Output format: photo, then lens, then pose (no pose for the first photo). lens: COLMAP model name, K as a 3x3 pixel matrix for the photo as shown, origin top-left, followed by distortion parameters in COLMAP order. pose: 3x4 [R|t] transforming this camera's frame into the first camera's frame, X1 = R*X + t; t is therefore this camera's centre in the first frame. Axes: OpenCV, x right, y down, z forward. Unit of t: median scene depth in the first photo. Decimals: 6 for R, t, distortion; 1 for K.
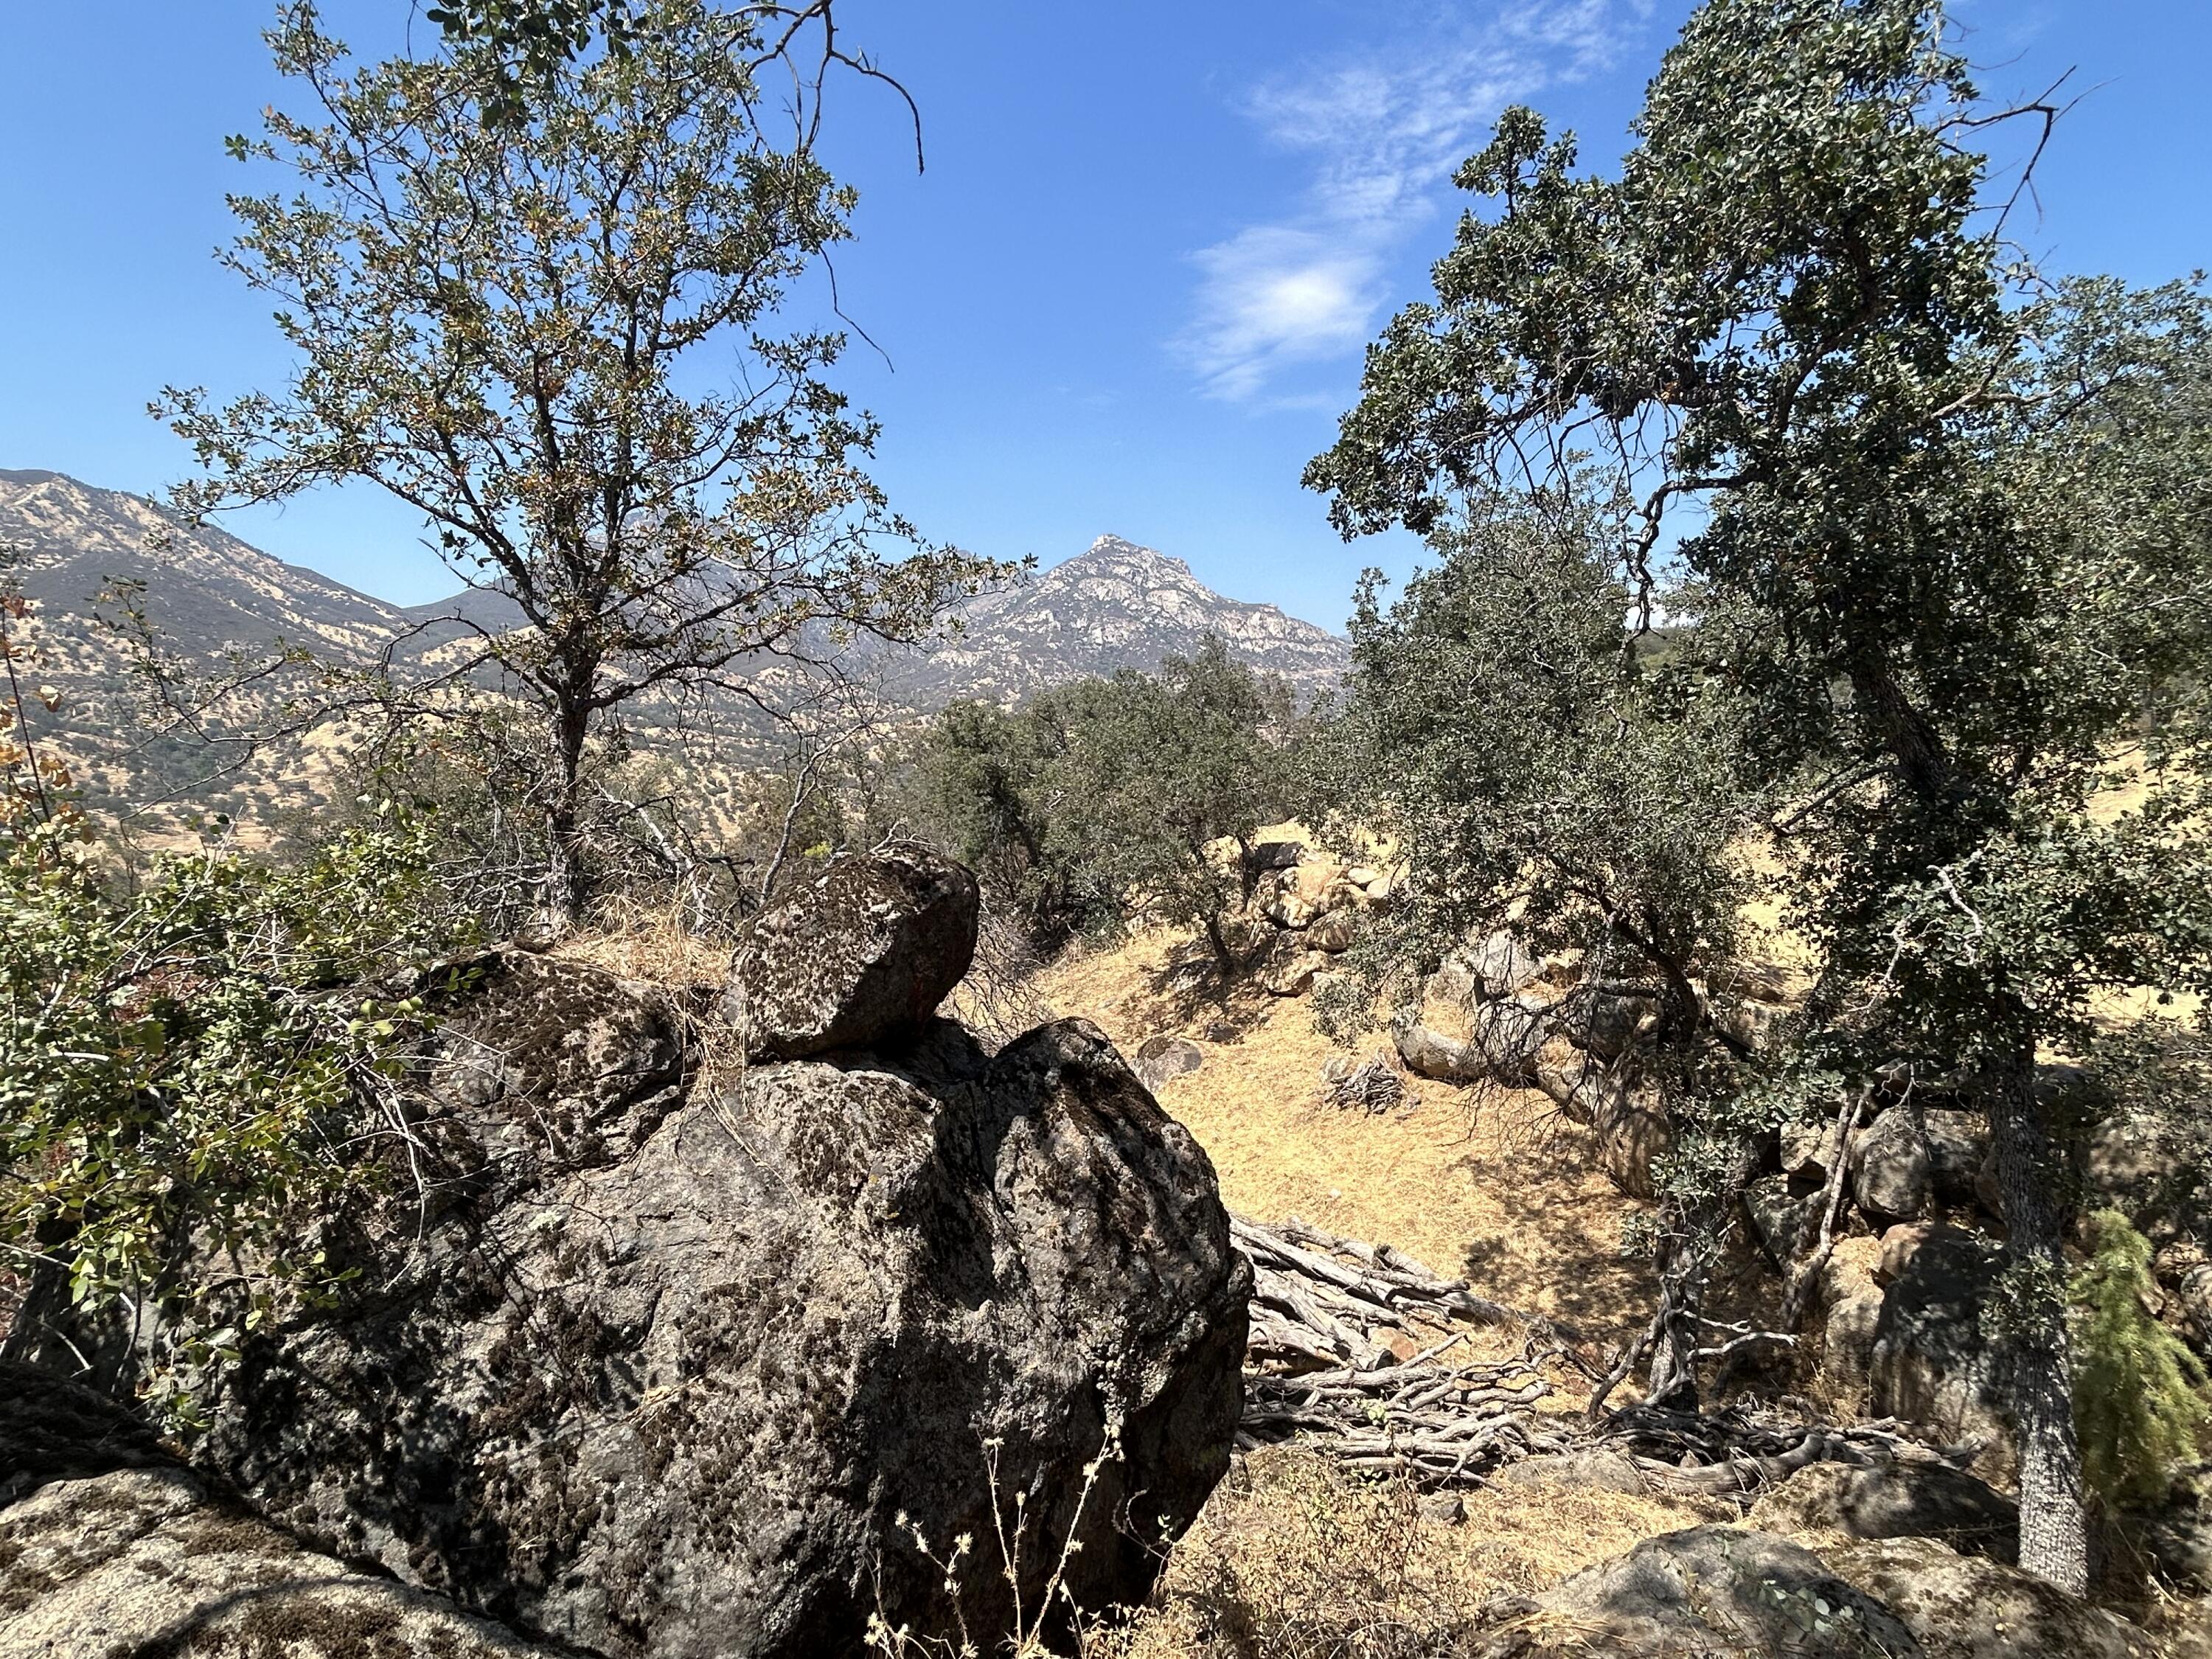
lens RADIAL K [[1162.9, 0, 1106.0], [0, 1162.9, 829.5], [0, 0, 1]] dist [0.000246, -0.000064]
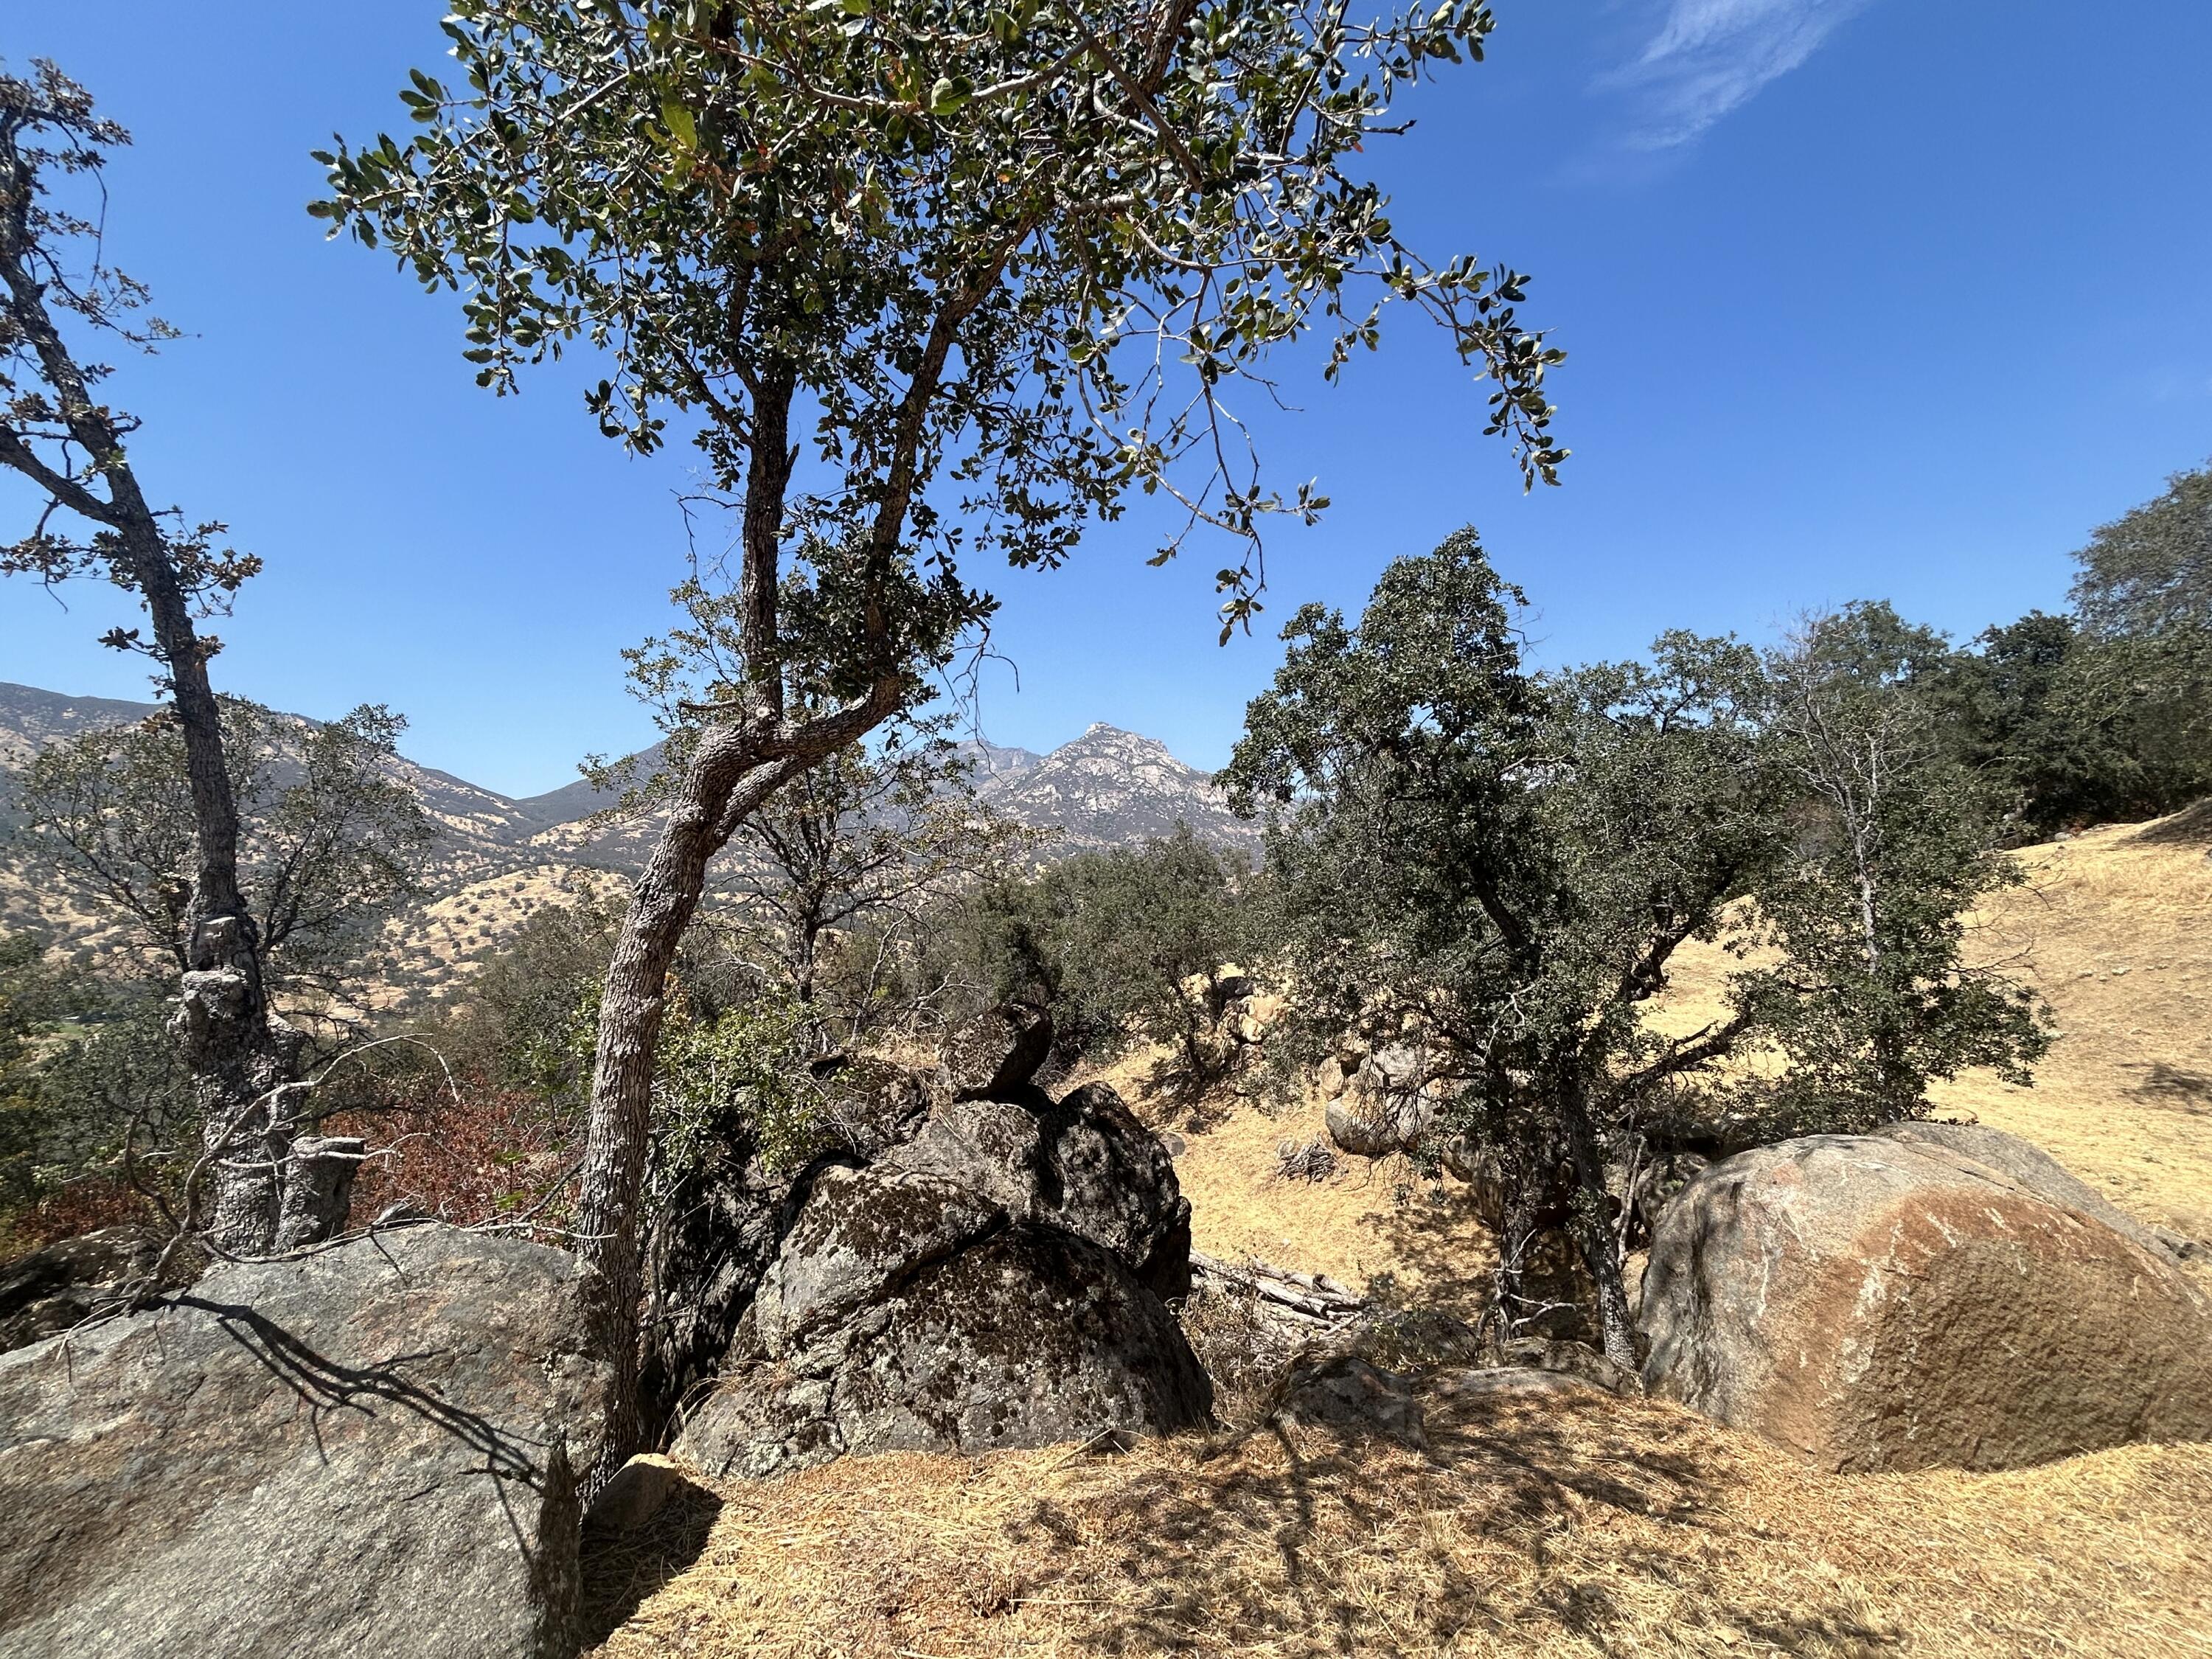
lens RADIAL K [[977.9, 0, 1110.0], [0, 977.9, 829.3], [0, 0, 1]] dist [-0.002797, -0.000330]
pose [[0.999462, -0.031297, 0.009785, -0.001926], [0.032349, 0.989893, -0.138077, -0.007758], [-0.005364, 0.138319, 0.990373, -0.154341]]
